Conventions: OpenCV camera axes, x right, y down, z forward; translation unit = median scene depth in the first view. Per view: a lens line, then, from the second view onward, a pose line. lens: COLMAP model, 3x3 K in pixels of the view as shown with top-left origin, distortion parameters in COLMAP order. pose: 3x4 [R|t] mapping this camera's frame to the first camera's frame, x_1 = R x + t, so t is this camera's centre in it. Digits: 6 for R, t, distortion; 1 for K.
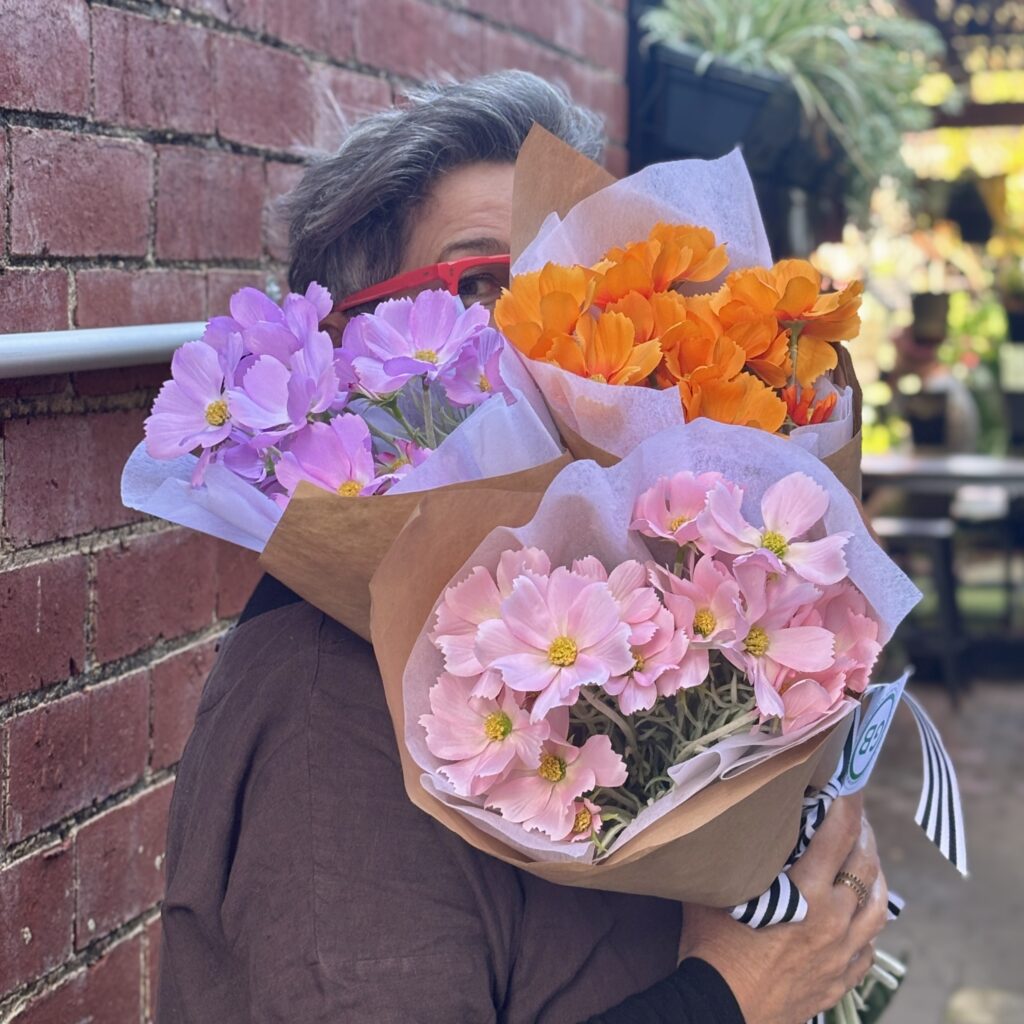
lens RADIAL K [[2915.1, 0, 512.0], [0, 2915.1, 512.0], [0, 0, 1]] dist [0.157555, -0.715897]
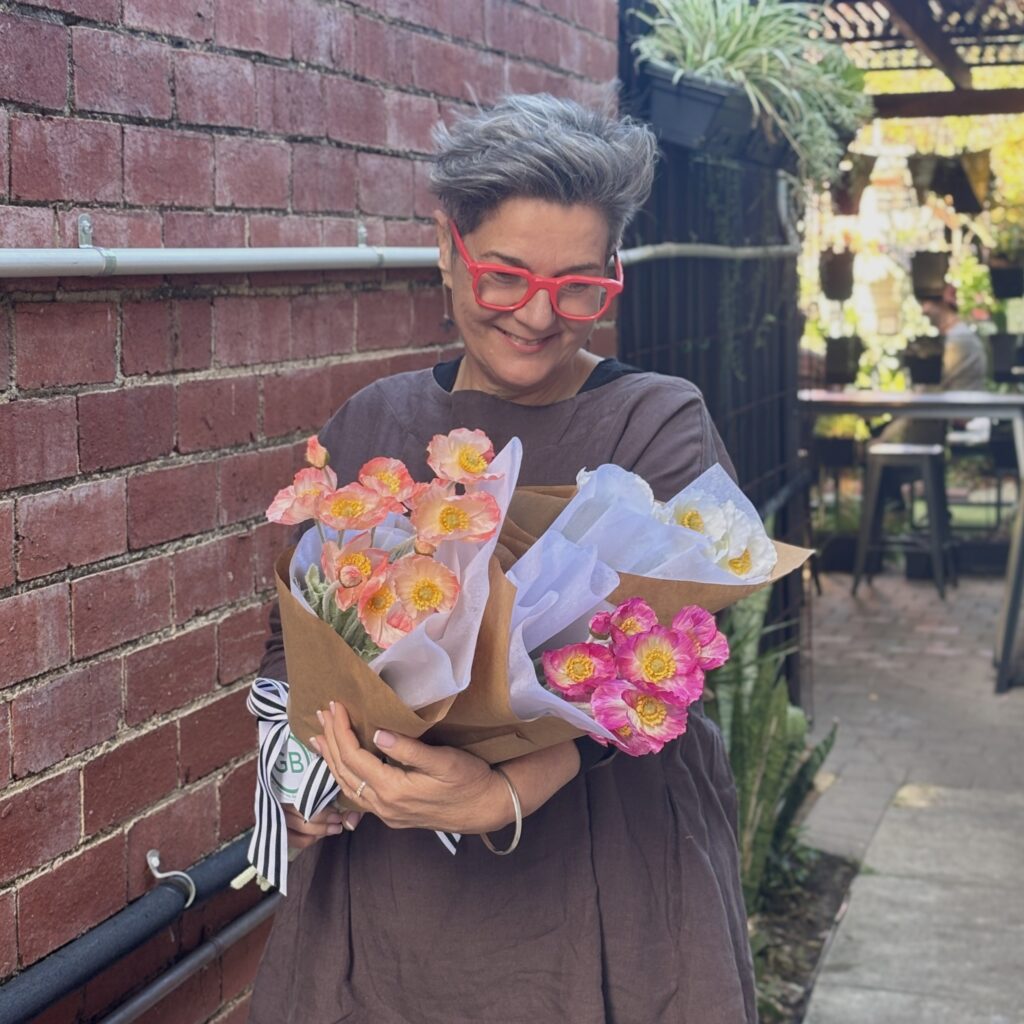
lens RADIAL K [[2575.7, 0, 570.2], [0, 2575.7, 512.2], [0, 0, 1]] dist [0.119477, -0.018534]
pose [[0.999922, -0.010208, -0.007259, 0.049946], [0.010359, 0.999726, 0.020969, 0.060174], [0.007043, -0.021043, 0.999754, -0.515849]]
